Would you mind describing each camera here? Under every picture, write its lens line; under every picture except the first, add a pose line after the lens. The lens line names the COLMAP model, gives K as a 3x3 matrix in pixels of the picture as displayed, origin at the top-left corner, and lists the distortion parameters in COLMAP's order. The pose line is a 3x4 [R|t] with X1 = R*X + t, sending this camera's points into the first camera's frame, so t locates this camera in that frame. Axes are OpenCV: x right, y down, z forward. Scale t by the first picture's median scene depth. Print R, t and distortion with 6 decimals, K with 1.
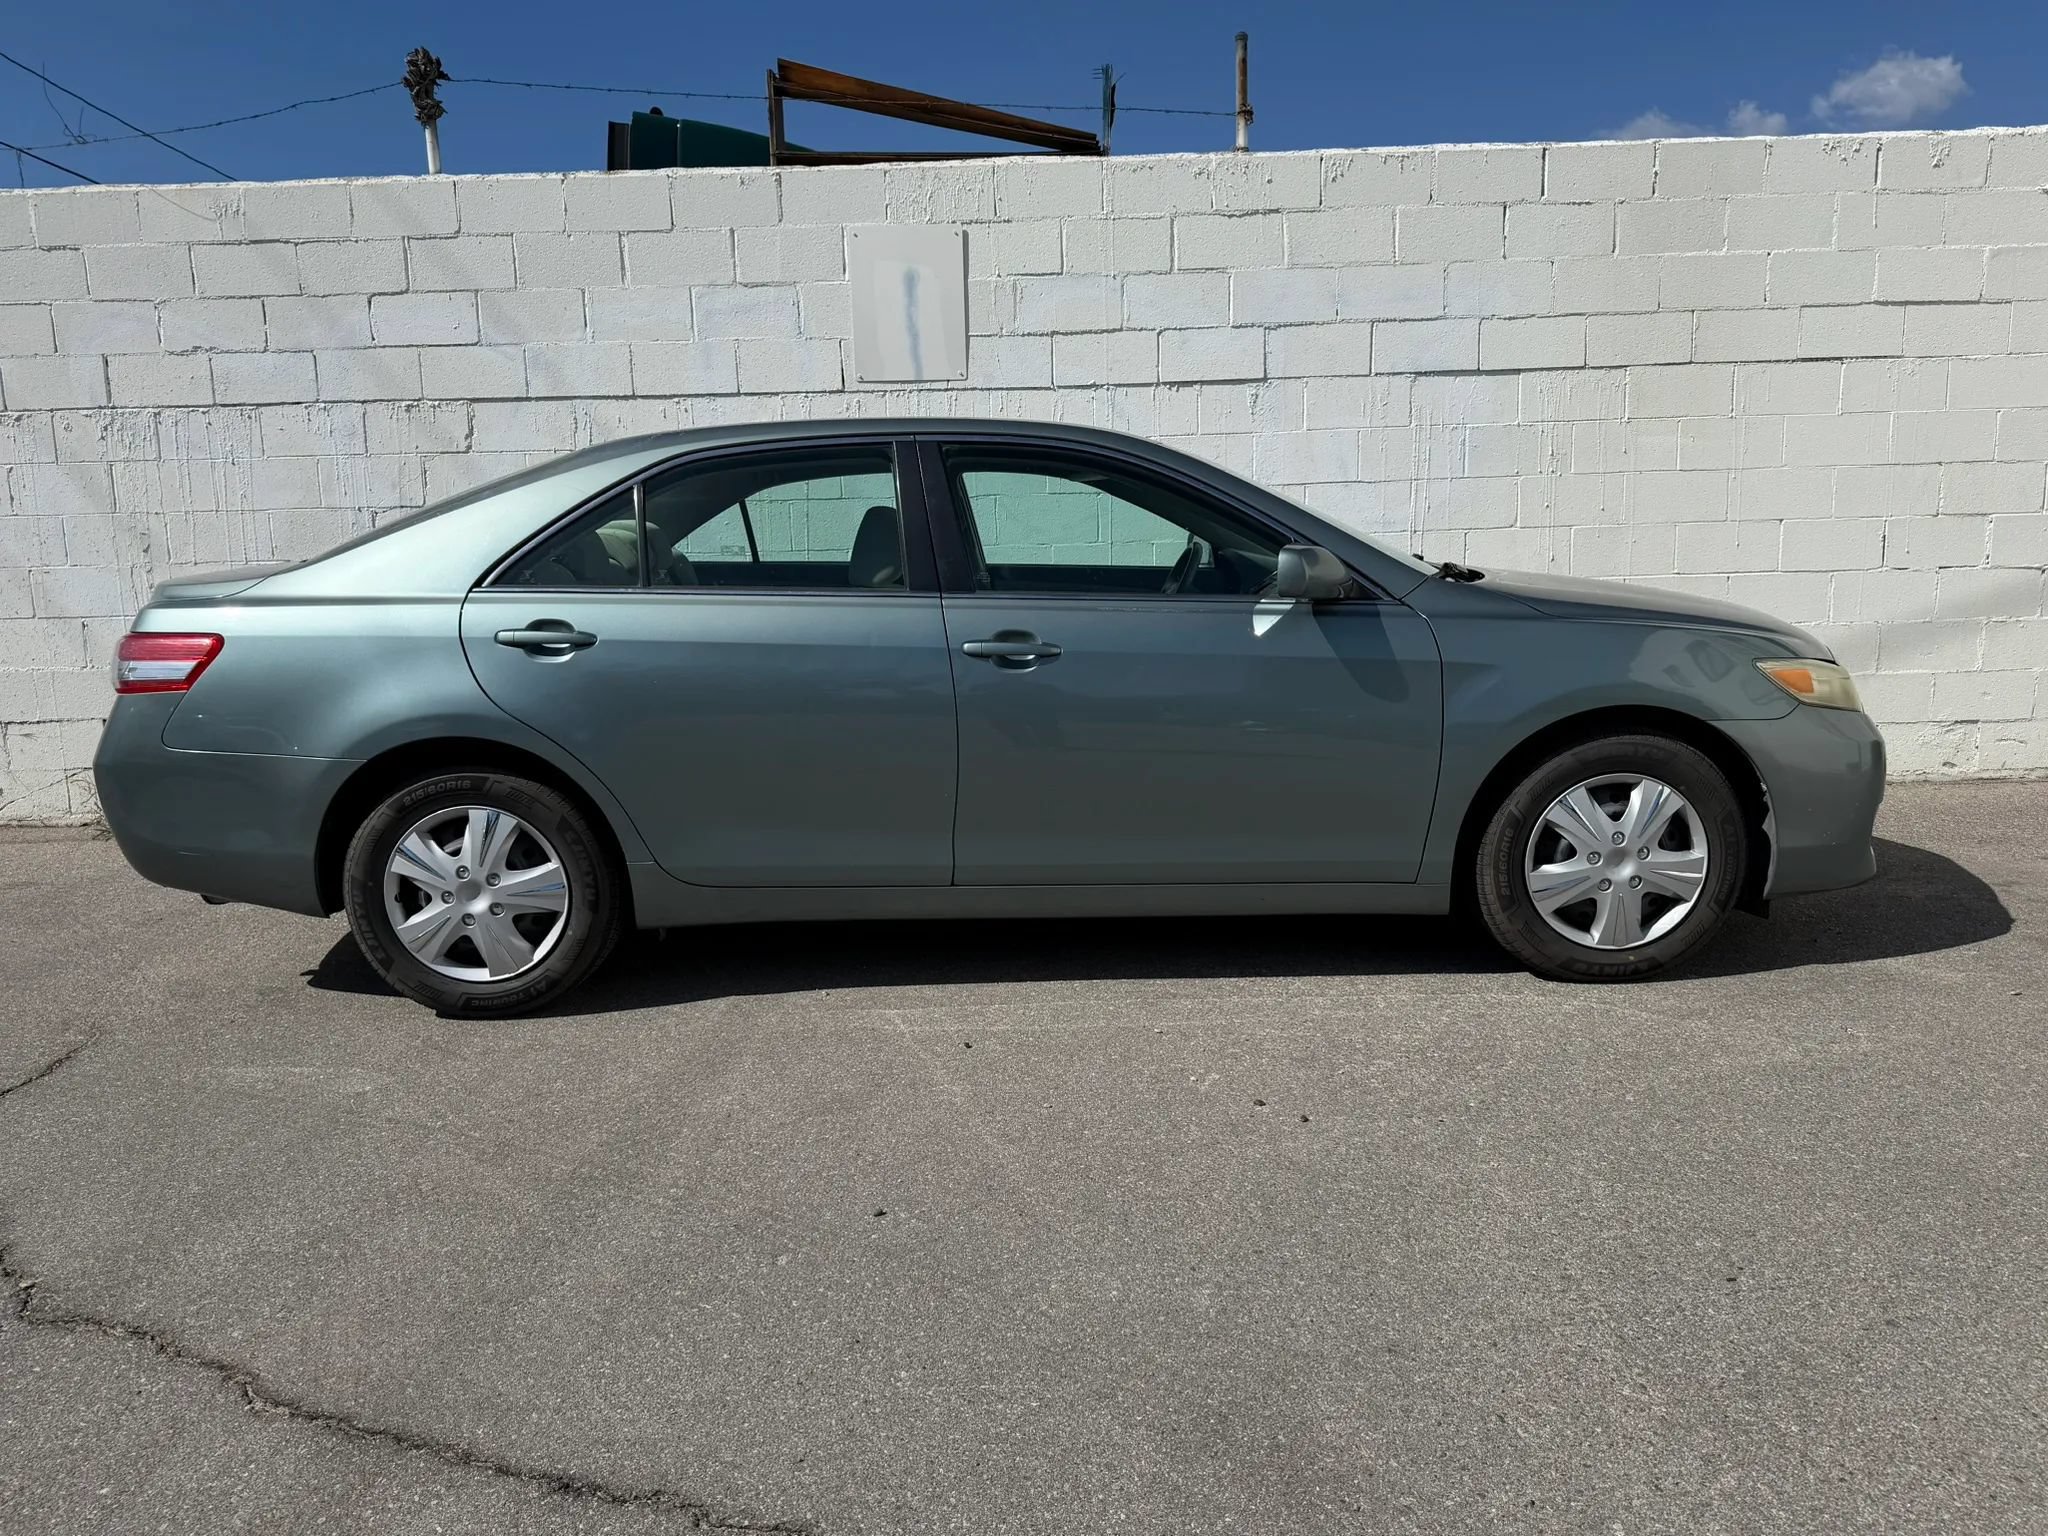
lens RADIAL K [[1422.9, 0, 1049.1], [0, 1422.9, 783.0], [0, 0, 1]] dist [0.029149, -0.023626]
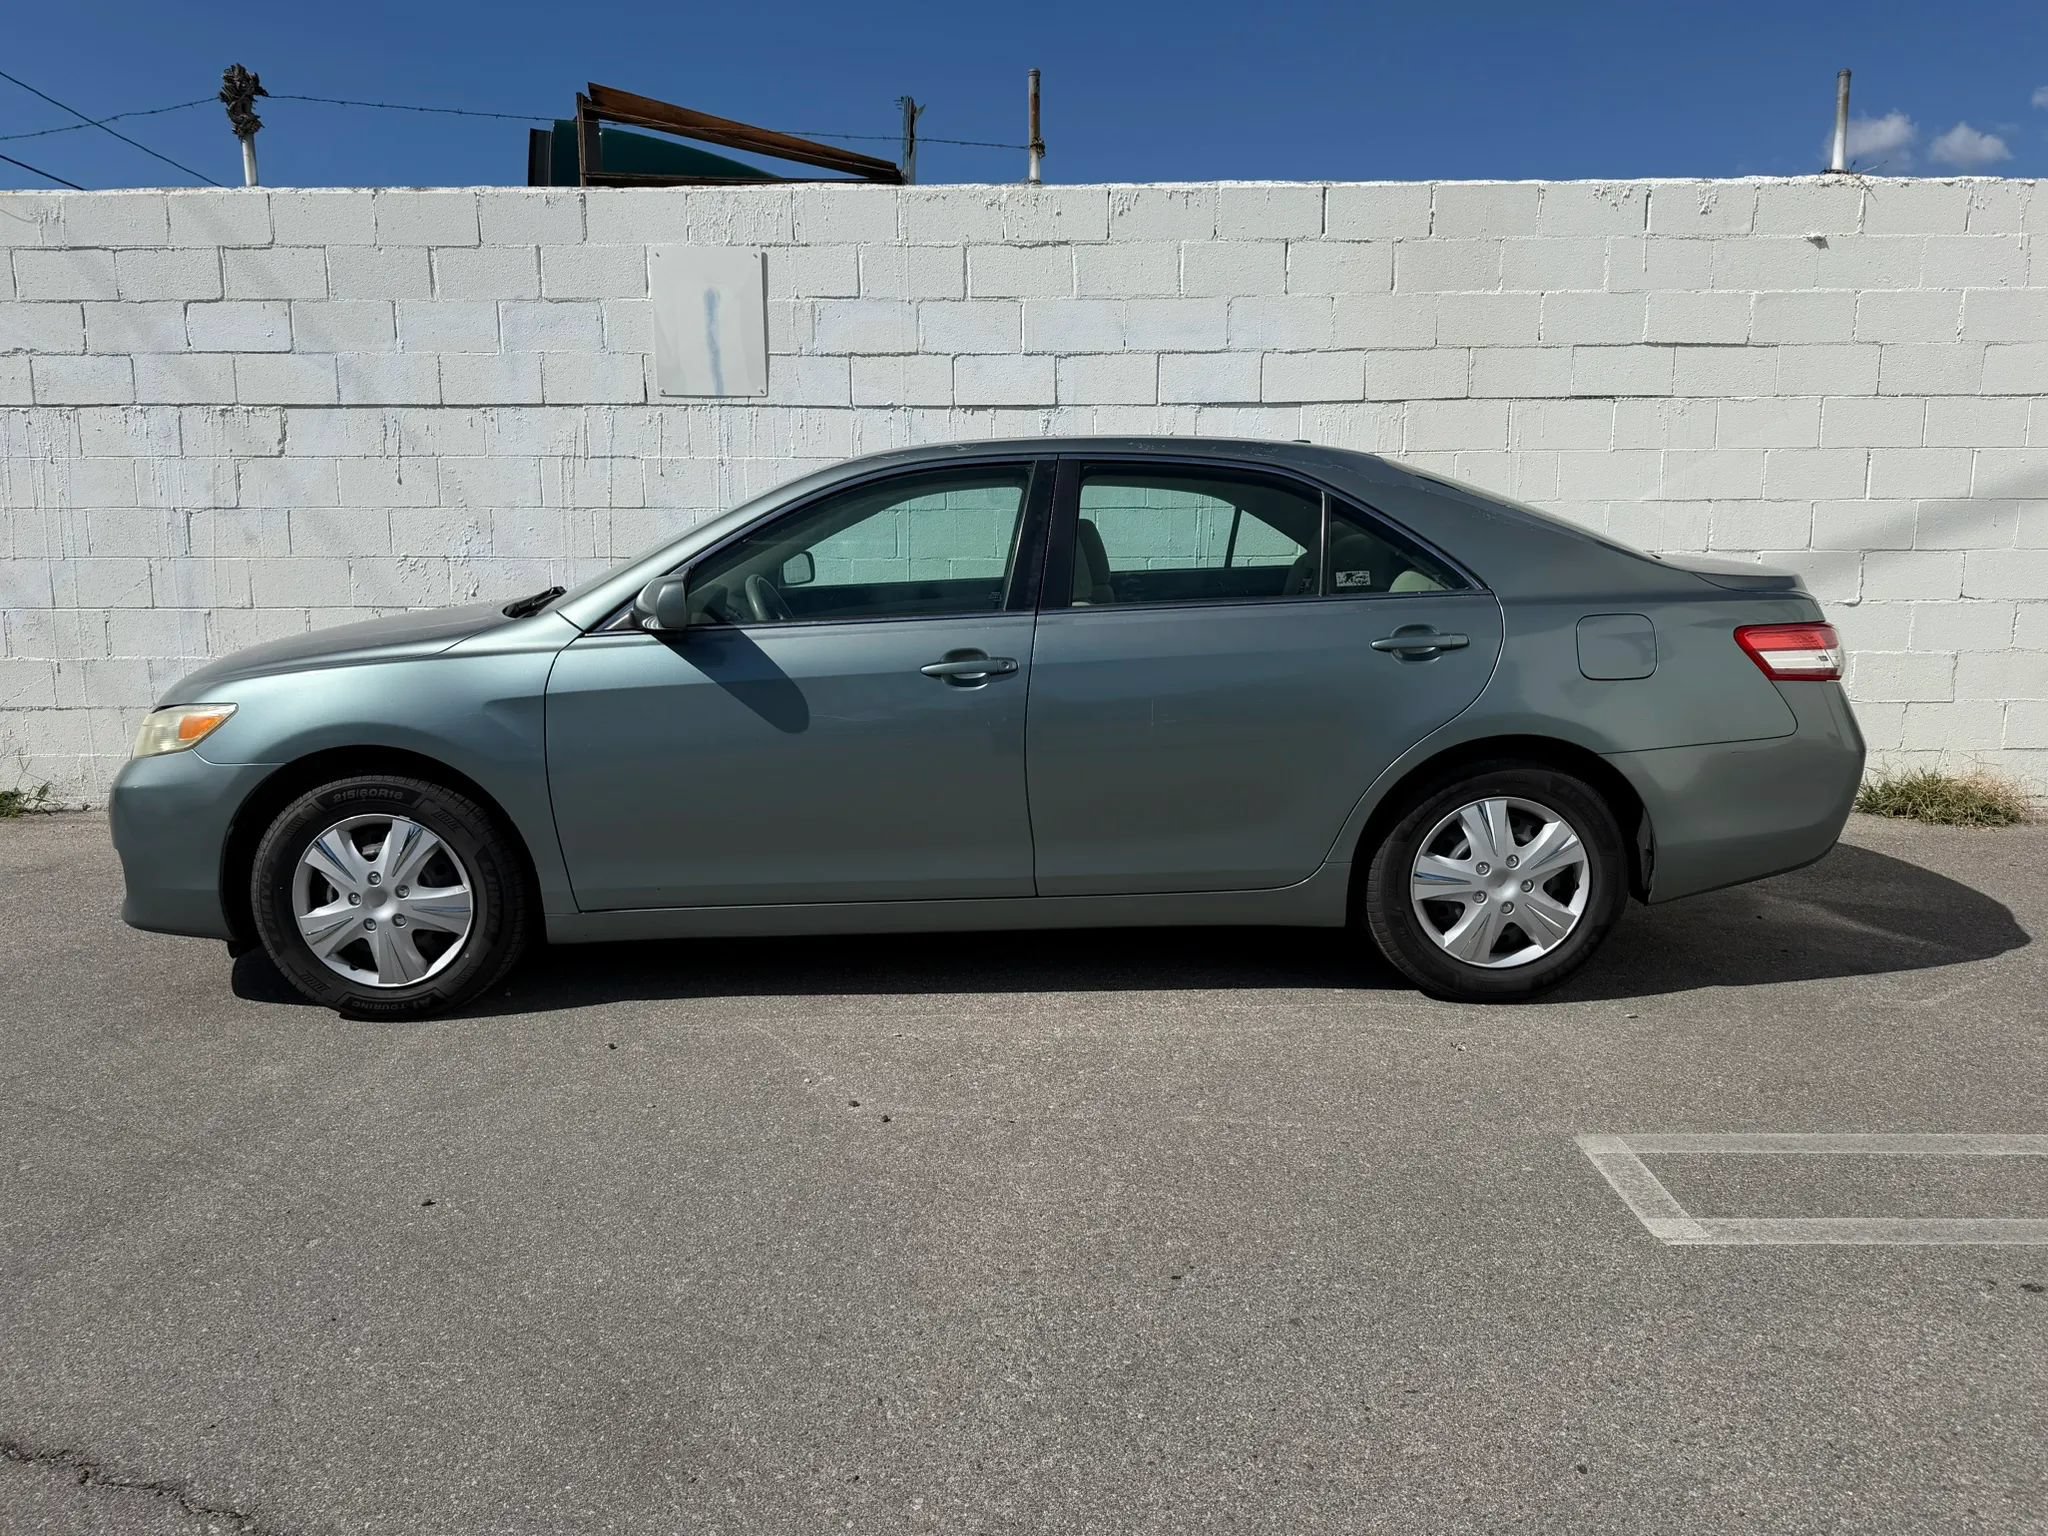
lens RADIAL K [[1407.1, 0, 1035.8], [0, 1407.1, 778.6], [0, 0, 1]] dist [0.080632, -0.104153]
pose [[0.999737, 0.022878, -0.001526, 0.147636], [-0.022887, 0.999723, -0.005558, -0.006779], [0.001399, 0.005592, 0.999983, -0.024188]]
